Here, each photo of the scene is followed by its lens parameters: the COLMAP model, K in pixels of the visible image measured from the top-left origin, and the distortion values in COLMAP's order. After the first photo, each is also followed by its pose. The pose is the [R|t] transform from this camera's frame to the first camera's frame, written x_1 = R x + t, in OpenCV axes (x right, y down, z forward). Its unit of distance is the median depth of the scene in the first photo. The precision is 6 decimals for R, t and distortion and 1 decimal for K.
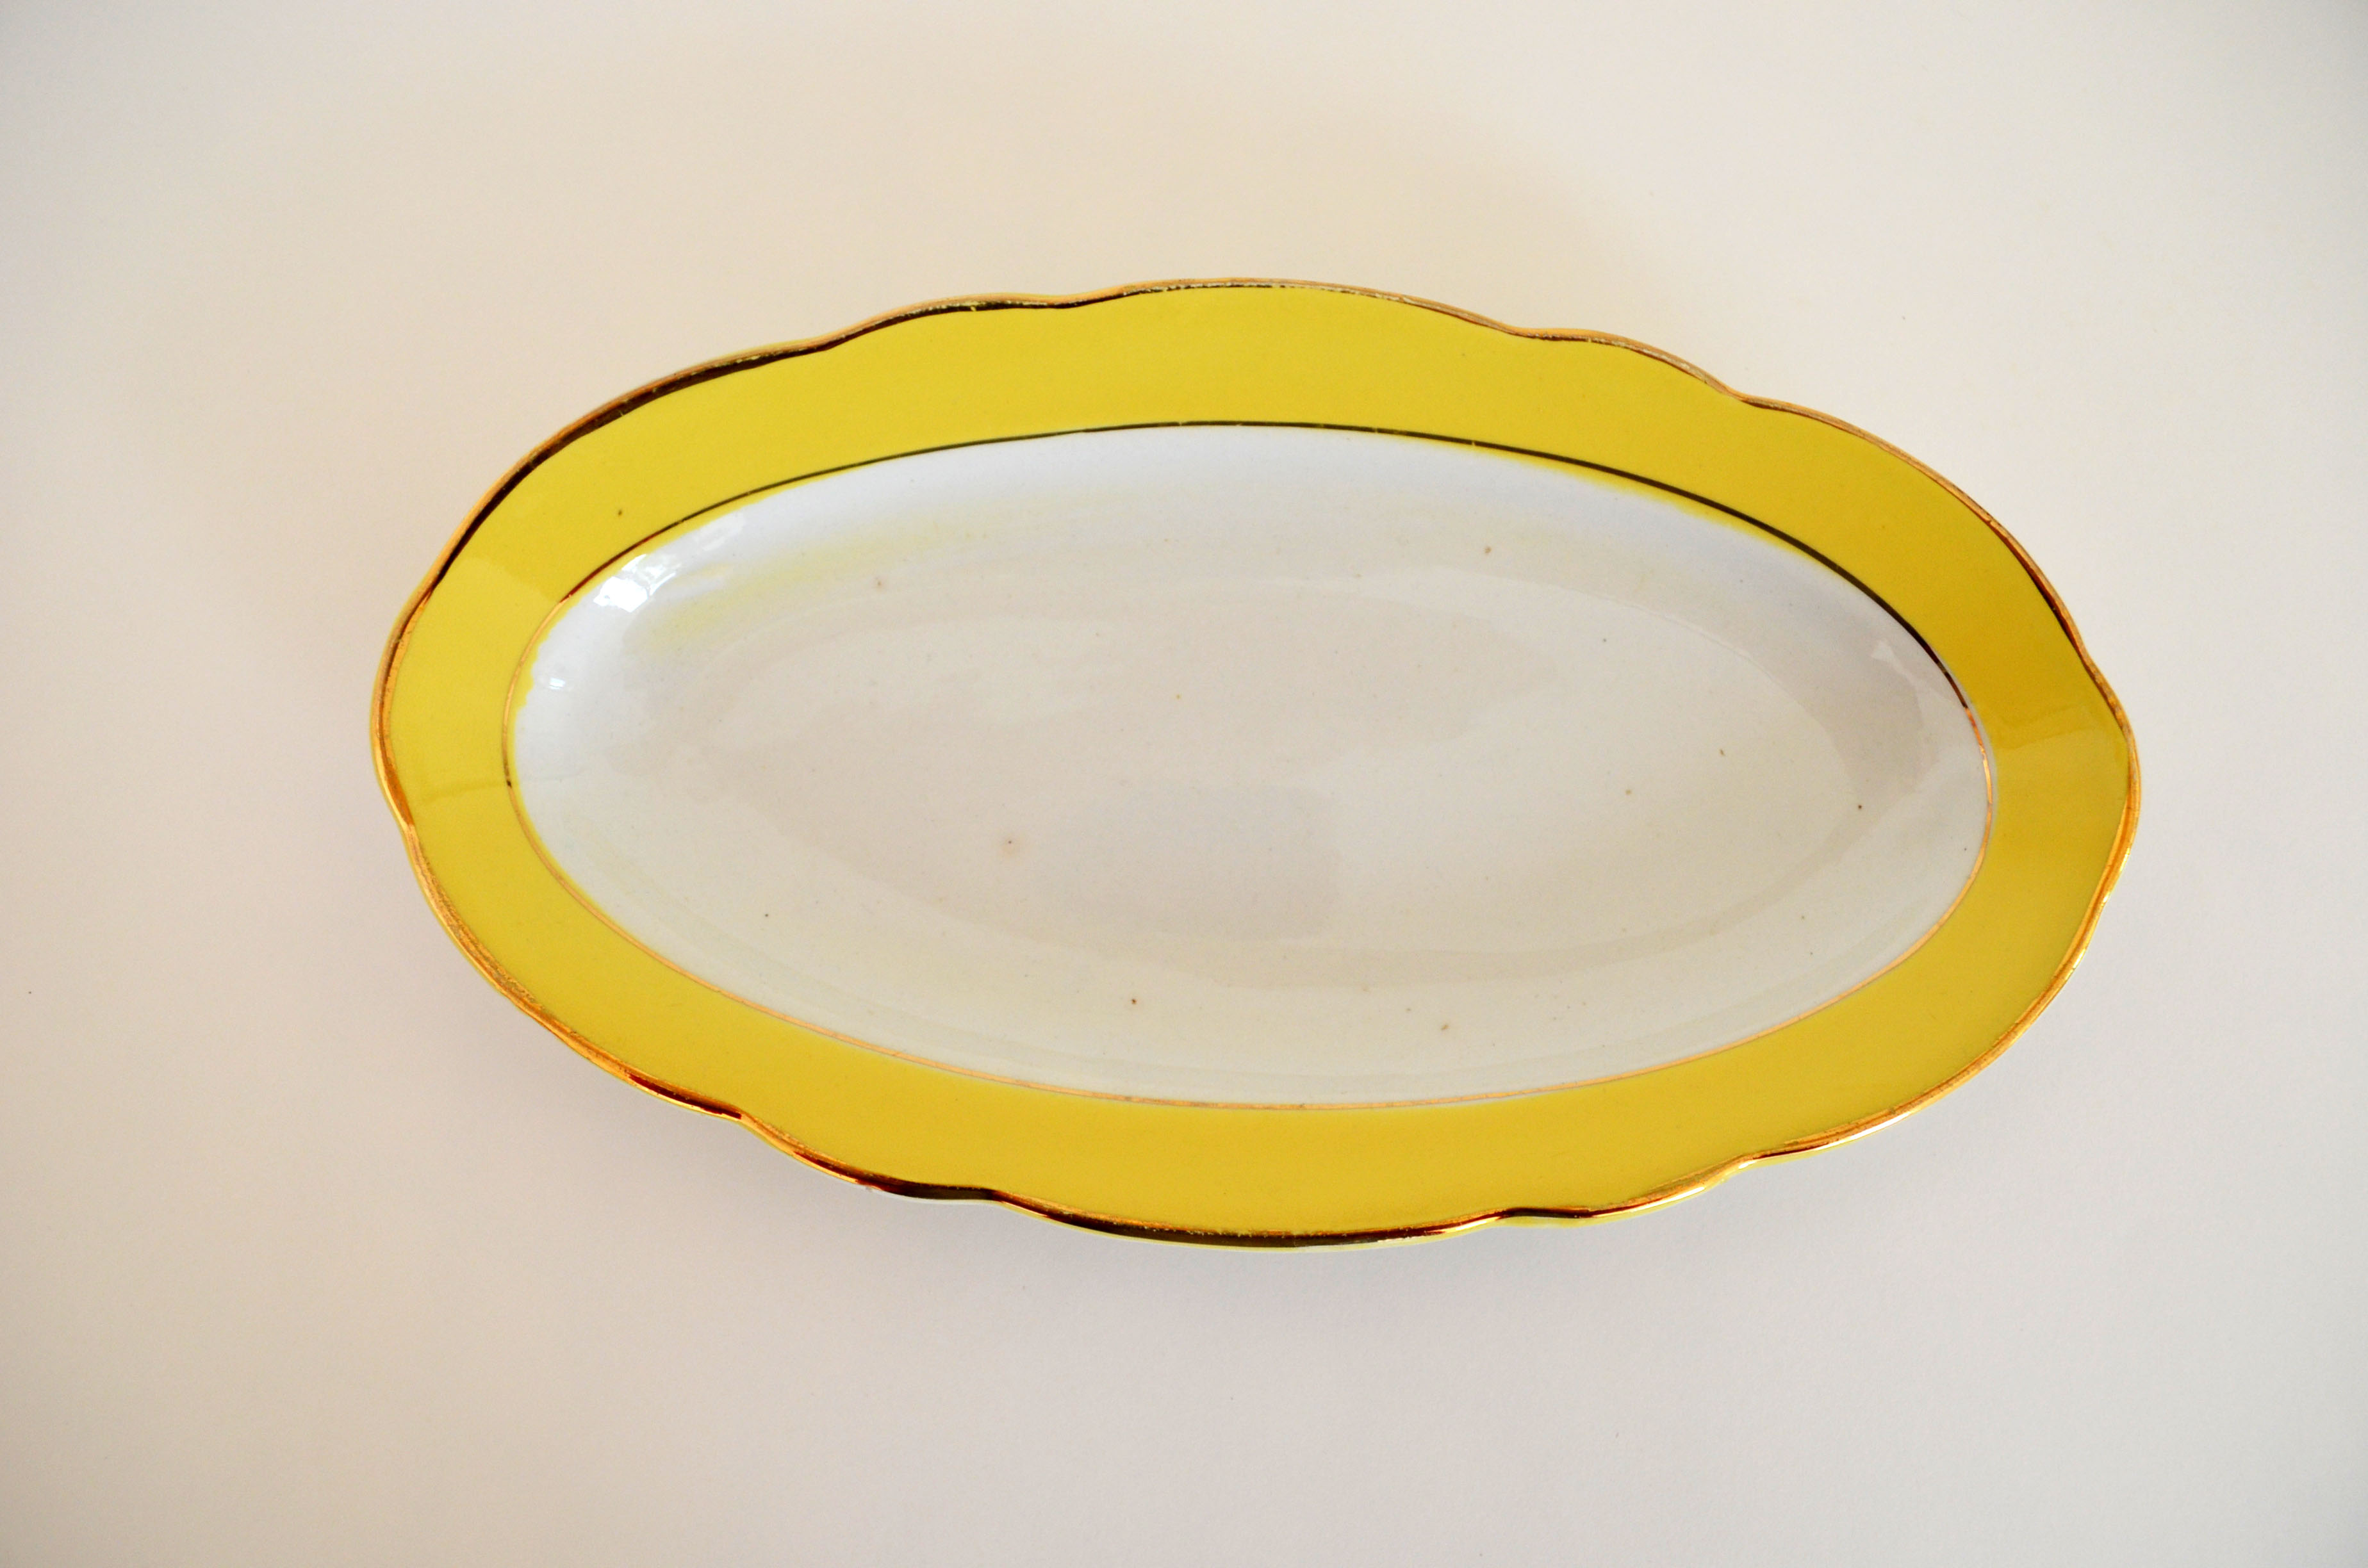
lens RADIAL K [[1817.7, 0, 1185.0], [0, 1817.7, 792.6], [0, 0, 1]] dist [-0.097937, -0.000179]
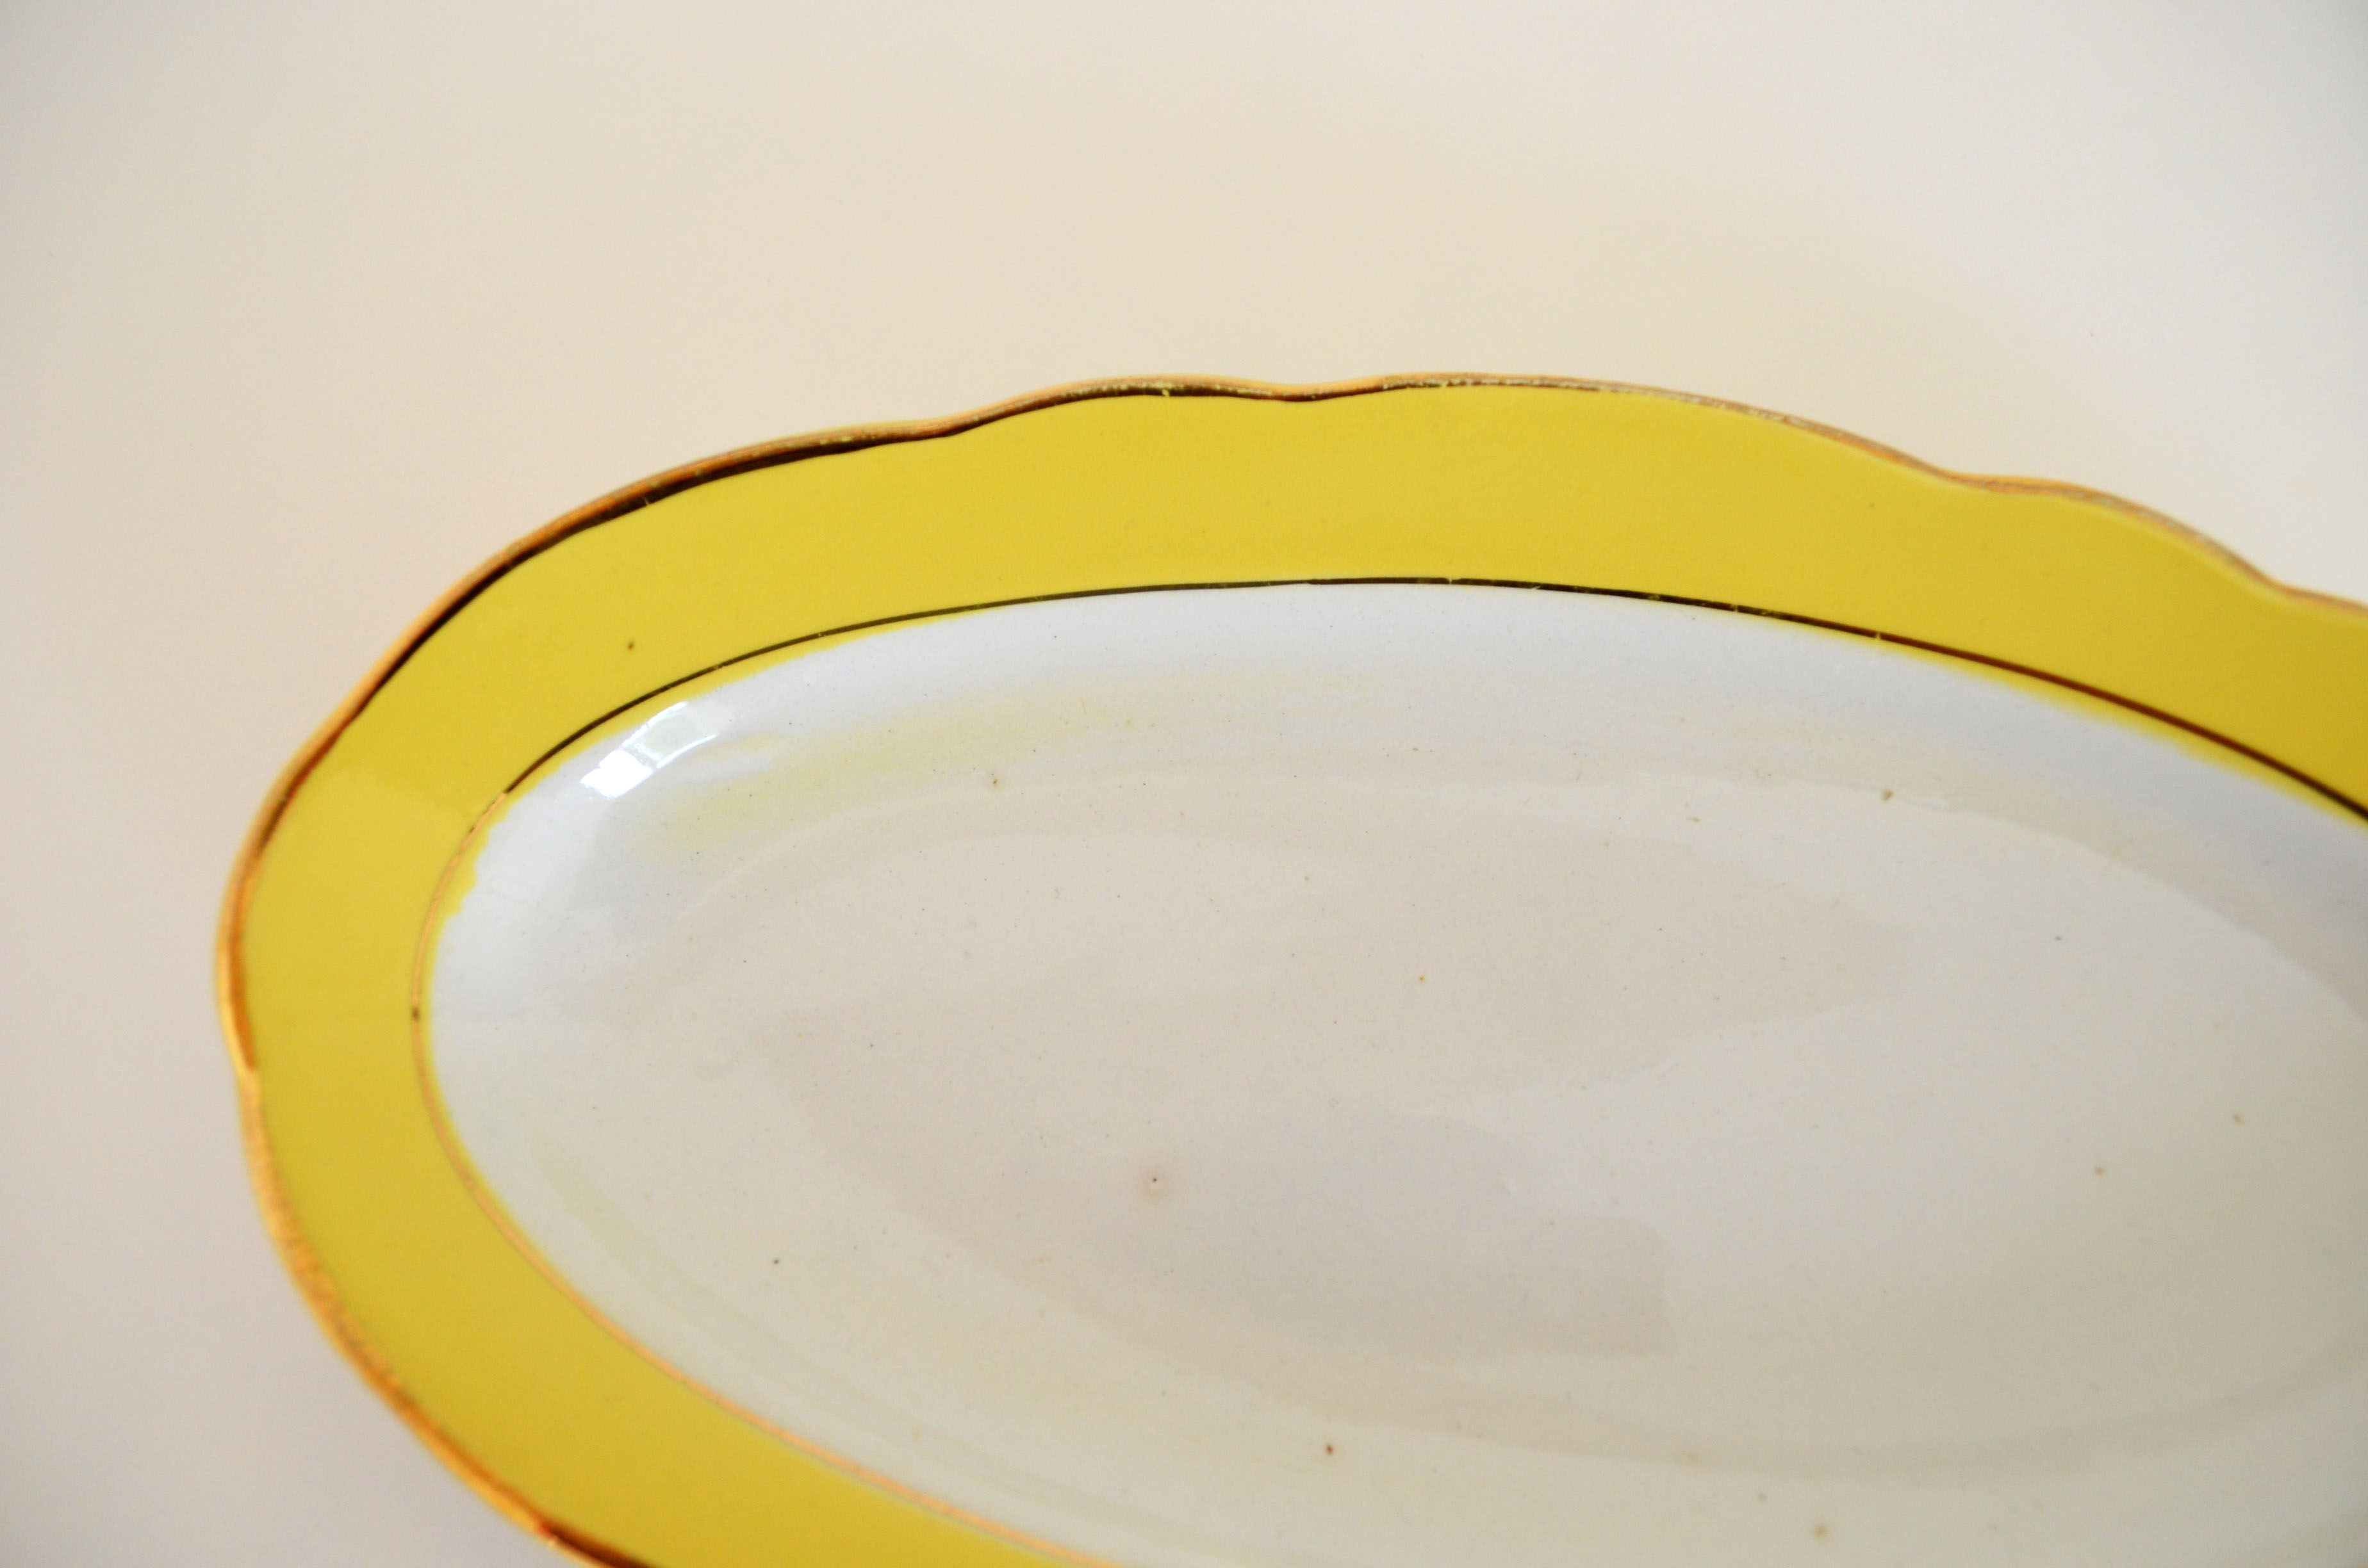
lens RADIAL K [[1817.7, 0, 1189.7], [0, 1817.7, 778.7], [0, 0, 1]] dist [-0.097937, -0.000179]
pose [[0.995266, 0.068844, -0.068598, -0.050089], [-0.079457, 0.982846, -0.166437, -0.007757], [0.055963, 0.171099, 0.983663, 0.340318]]
